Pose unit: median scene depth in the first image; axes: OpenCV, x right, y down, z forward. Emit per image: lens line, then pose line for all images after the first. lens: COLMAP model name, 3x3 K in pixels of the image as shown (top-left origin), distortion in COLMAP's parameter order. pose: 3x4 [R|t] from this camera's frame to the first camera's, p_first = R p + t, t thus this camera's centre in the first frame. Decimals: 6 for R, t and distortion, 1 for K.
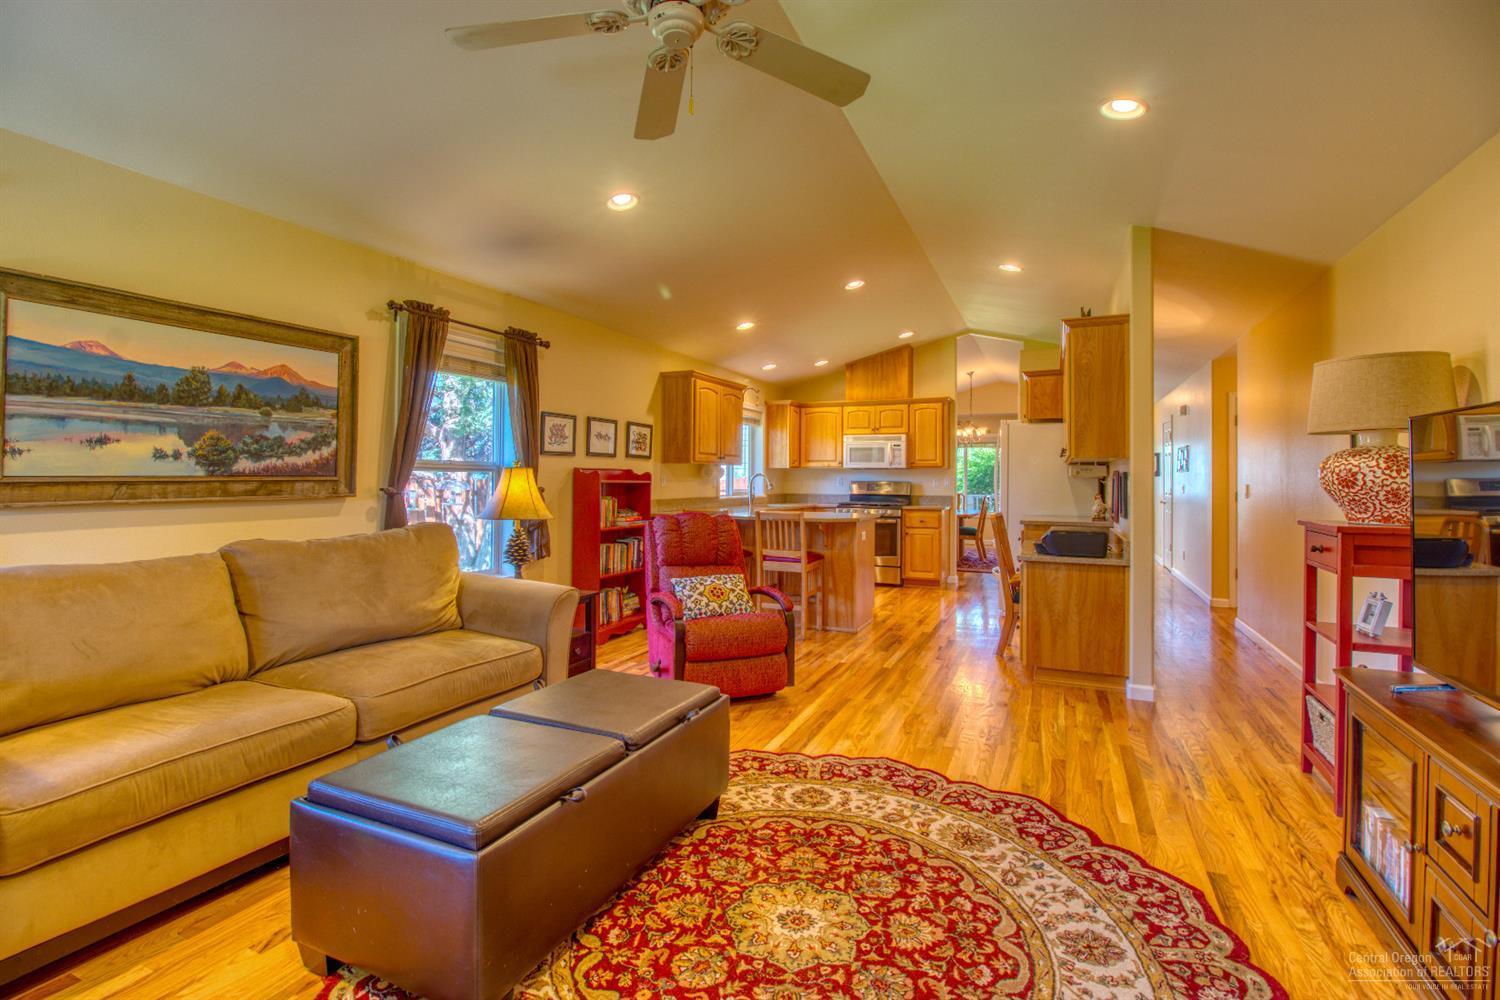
lens RADIAL K [[679.7, 0, 742.3], [0, 679.7, 483.6], [0, 0, 1]] dist [0.001364, -0.015078]
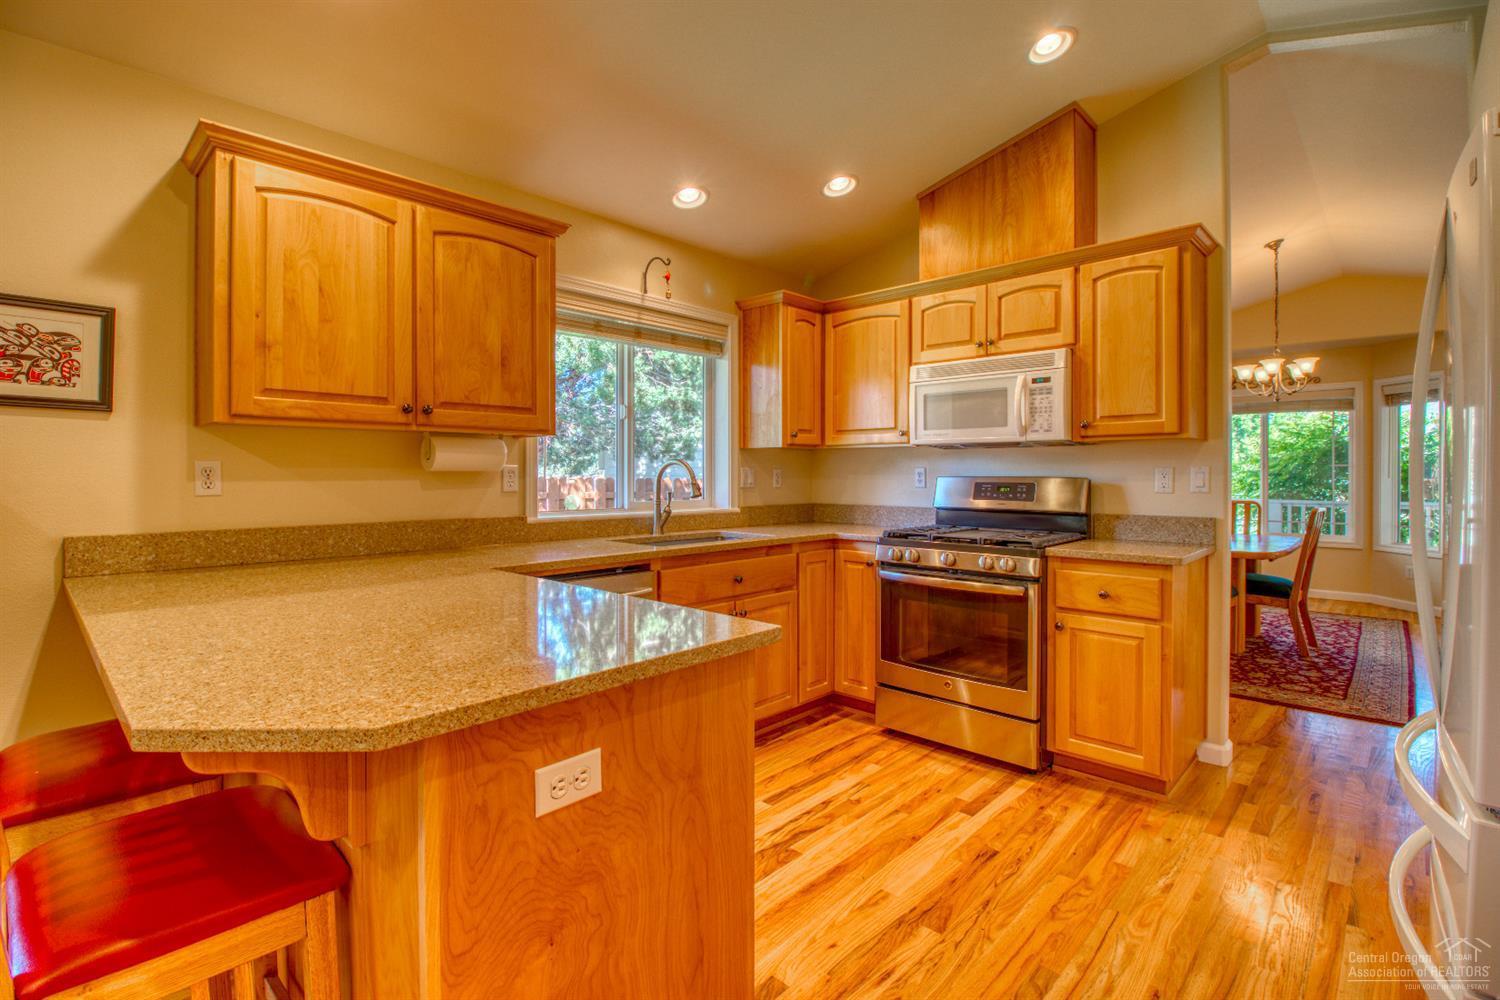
lens RADIAL K [[679.7, 0, 742.3], [0, 679.7, 483.6], [0, 0, 1]] dist [0.001364, -0.015078]
pose [[0.942125, 0.000323, -0.335261, 0.593577], [0.001387, 0.999987, 0.004859, -0.004991], [0.335258, -0.005043, 0.942113, 1.781834]]
